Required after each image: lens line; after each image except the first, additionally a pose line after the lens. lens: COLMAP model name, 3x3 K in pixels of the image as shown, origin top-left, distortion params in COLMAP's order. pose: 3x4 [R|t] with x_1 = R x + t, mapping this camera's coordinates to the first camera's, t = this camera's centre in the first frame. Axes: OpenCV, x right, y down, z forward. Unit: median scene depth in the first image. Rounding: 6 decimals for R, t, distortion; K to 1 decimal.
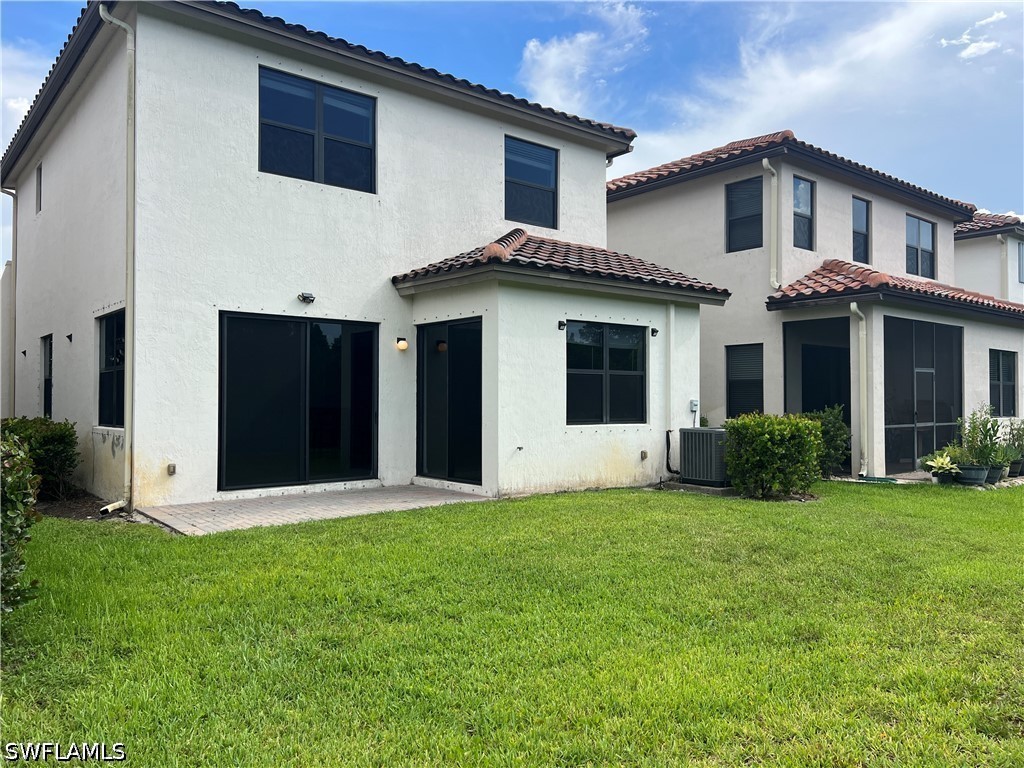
lens RADIAL K [[763.6, 0, 523.1], [0, 763.6, 385.6], [0, 0, 1]] dist [-0.000309, 0.000398]
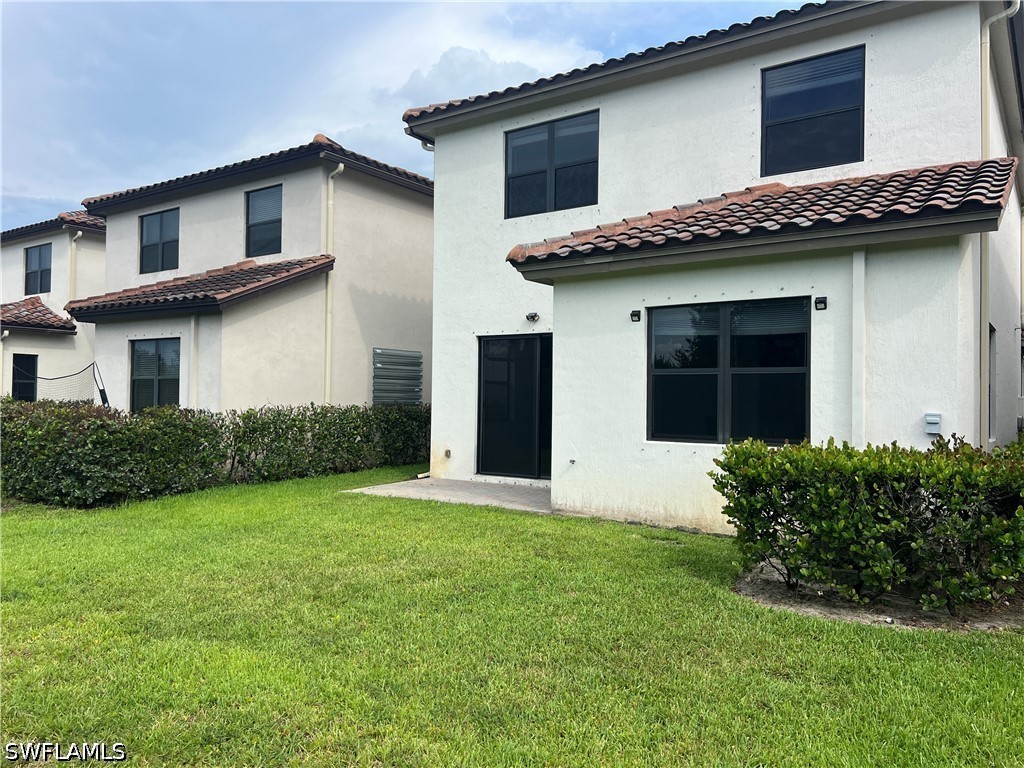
lens RADIAL K [[763.6, 0, 523.1], [0, 763.6, 385.6], [0, 0, 1]] dist [-0.000309, 0.000398]
pose [[0.244008, -0.014261, -0.969668, 0.768777], [0.003081, 0.999898, -0.013930, 0.005361], [0.969768, 0.000412, 0.244027, 0.659756]]
